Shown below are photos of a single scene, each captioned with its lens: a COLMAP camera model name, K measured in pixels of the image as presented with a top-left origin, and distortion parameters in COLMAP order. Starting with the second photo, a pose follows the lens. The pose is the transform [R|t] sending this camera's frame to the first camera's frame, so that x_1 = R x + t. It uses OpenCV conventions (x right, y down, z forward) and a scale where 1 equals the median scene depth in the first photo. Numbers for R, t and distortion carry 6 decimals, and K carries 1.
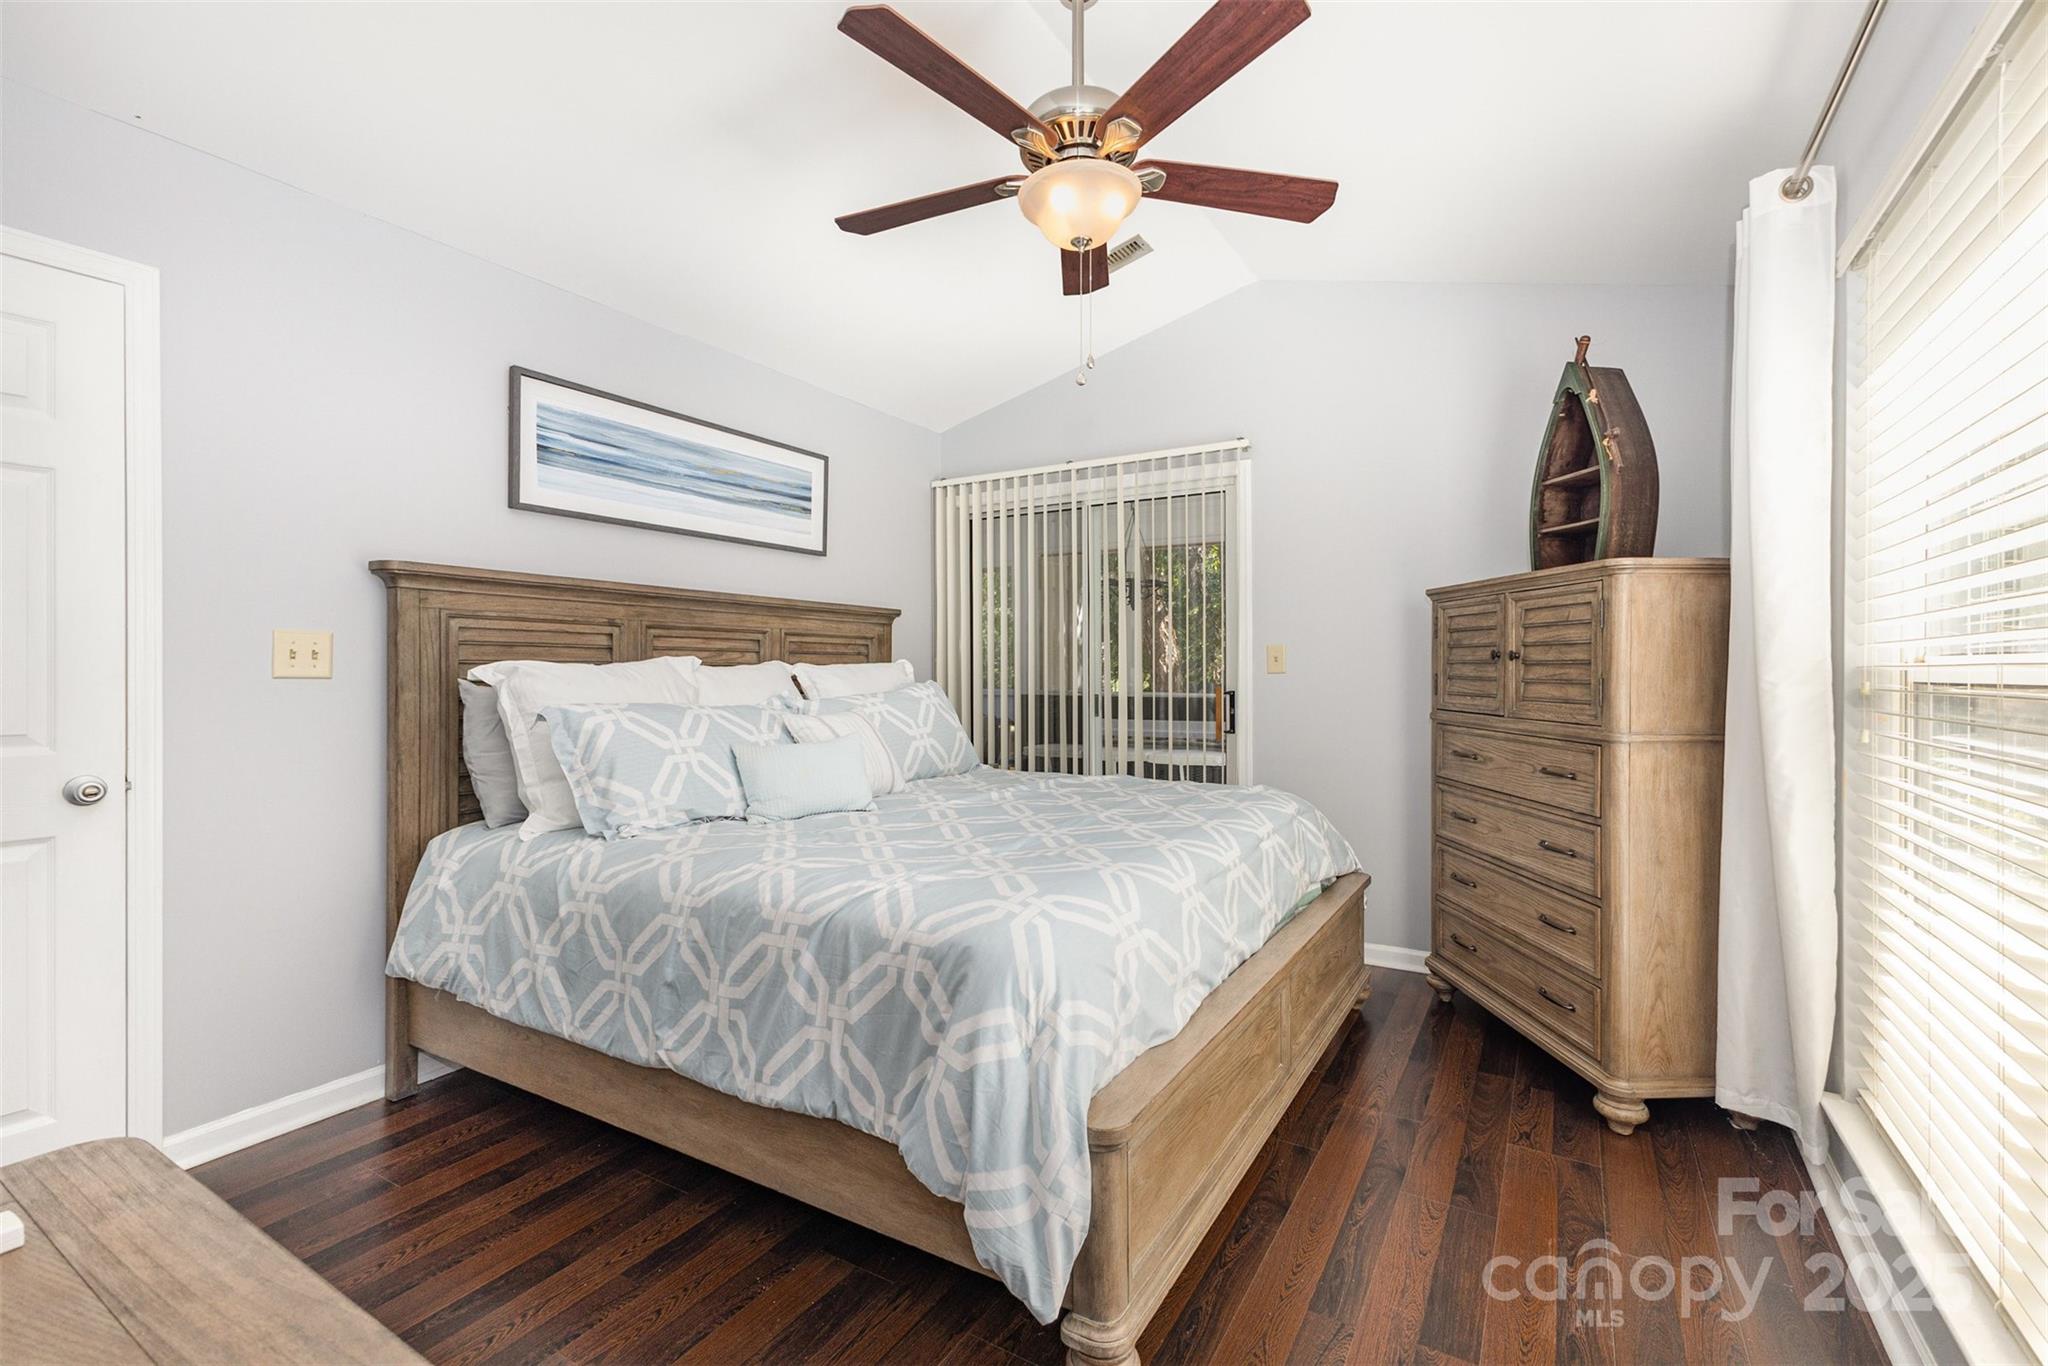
lens RADIAL K [[889.3, 0, 1028.9], [0, 889.3, 676.4], [0, 0, 1]] dist [0.008460, -0.002917]
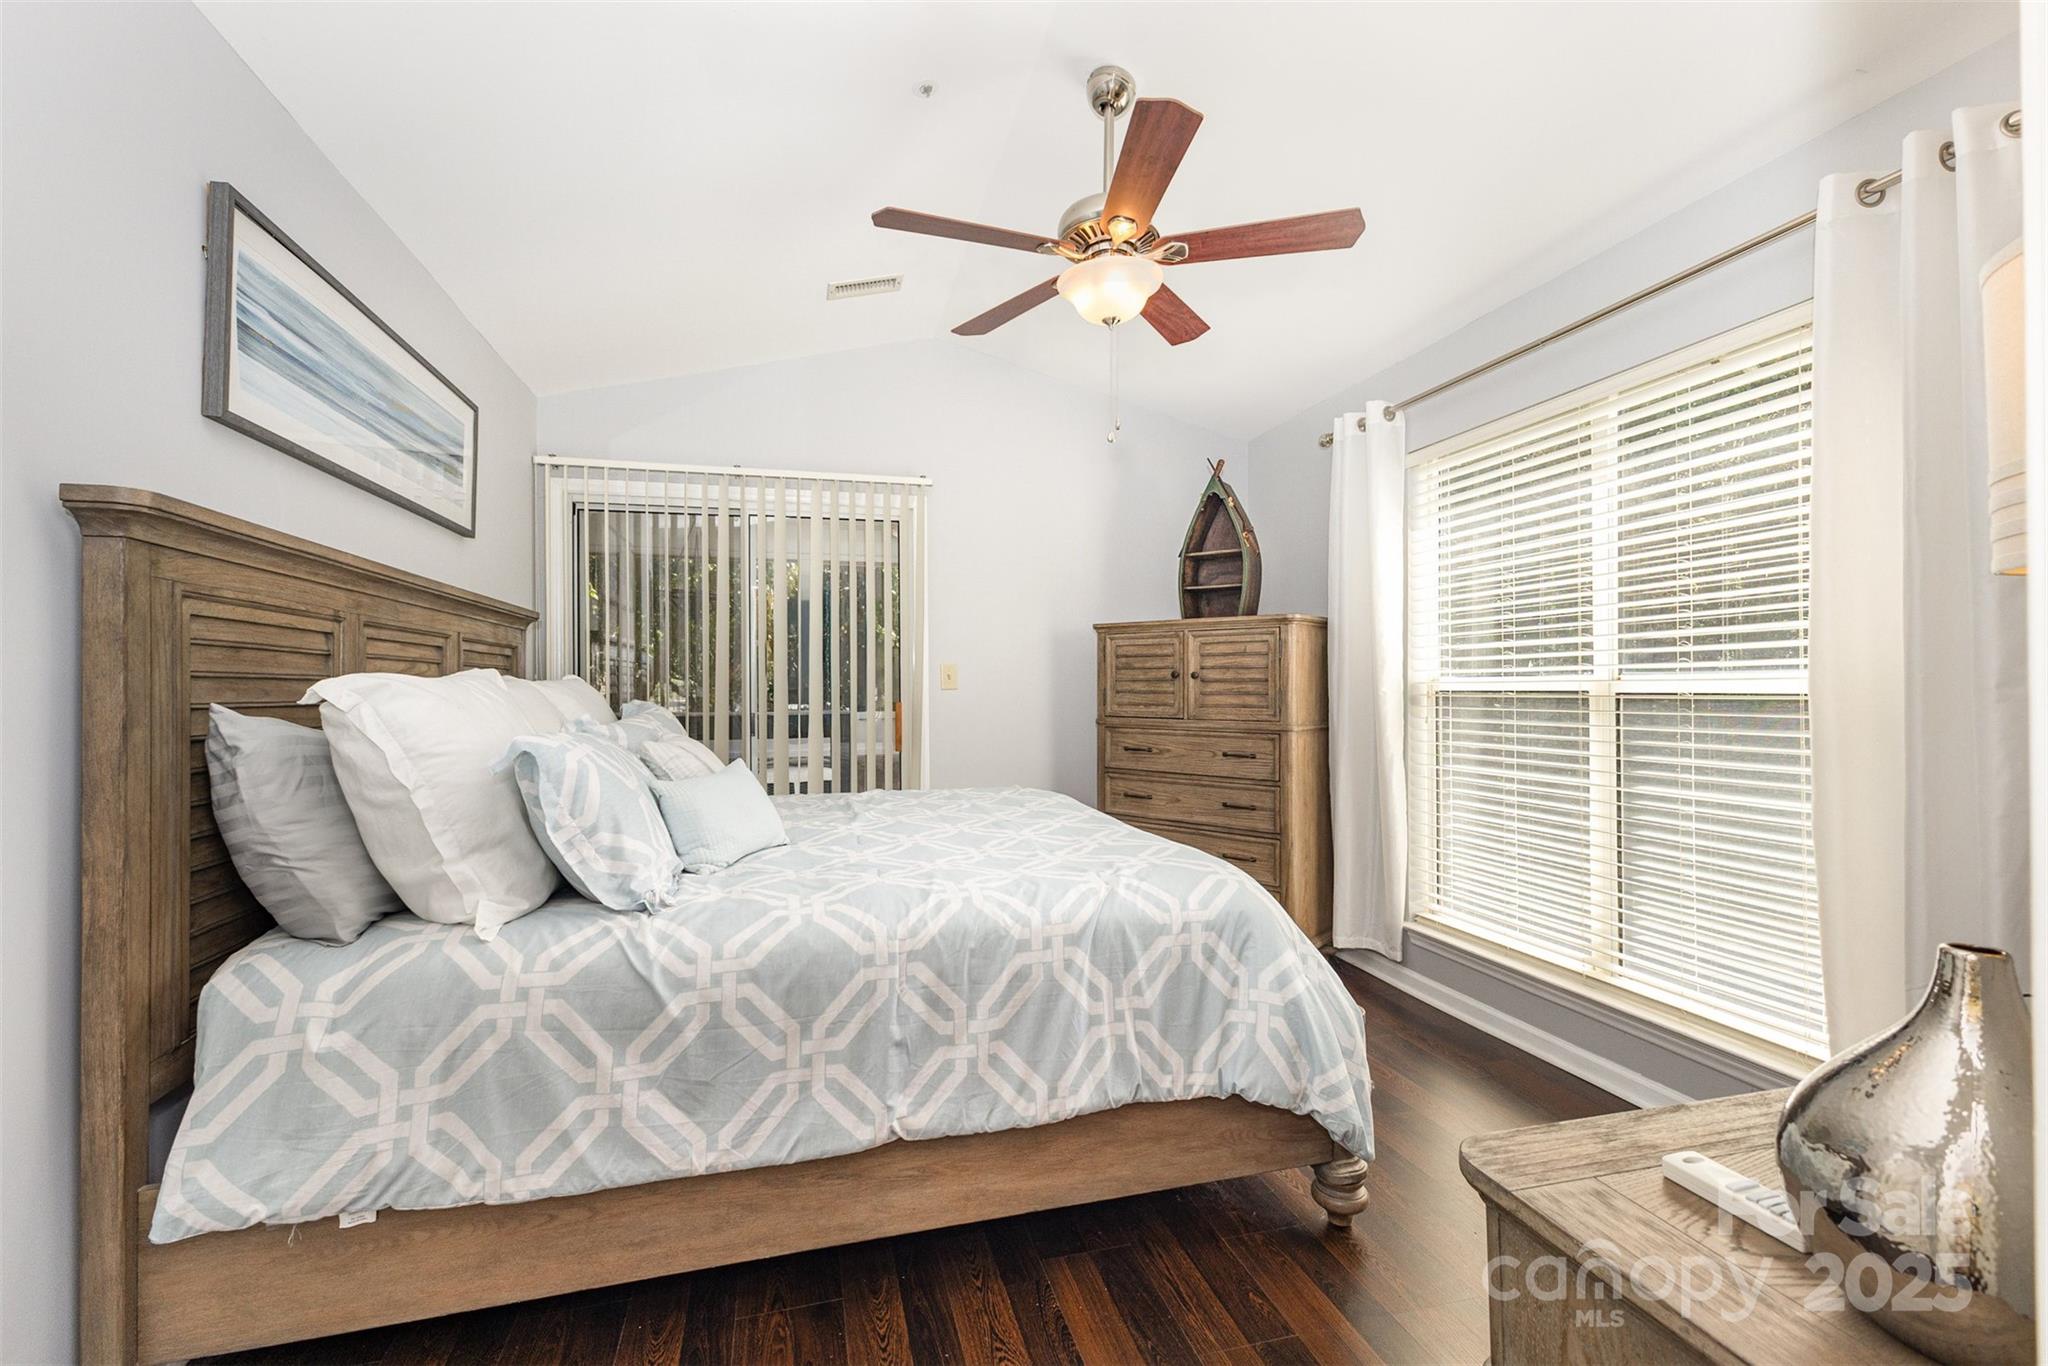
lens RADIAL K [[889.3, 0, 1026.1], [0, 889.3, 685.7], [0, 0, 1]] dist [0.008460, -0.002917]
pose [[0.699328, -0.001696, 0.714799, -0.830714], [0.009066, 0.999938, -0.006498, -0.000504], [-0.714743, 0.011025, 0.699300, 0.256847]]
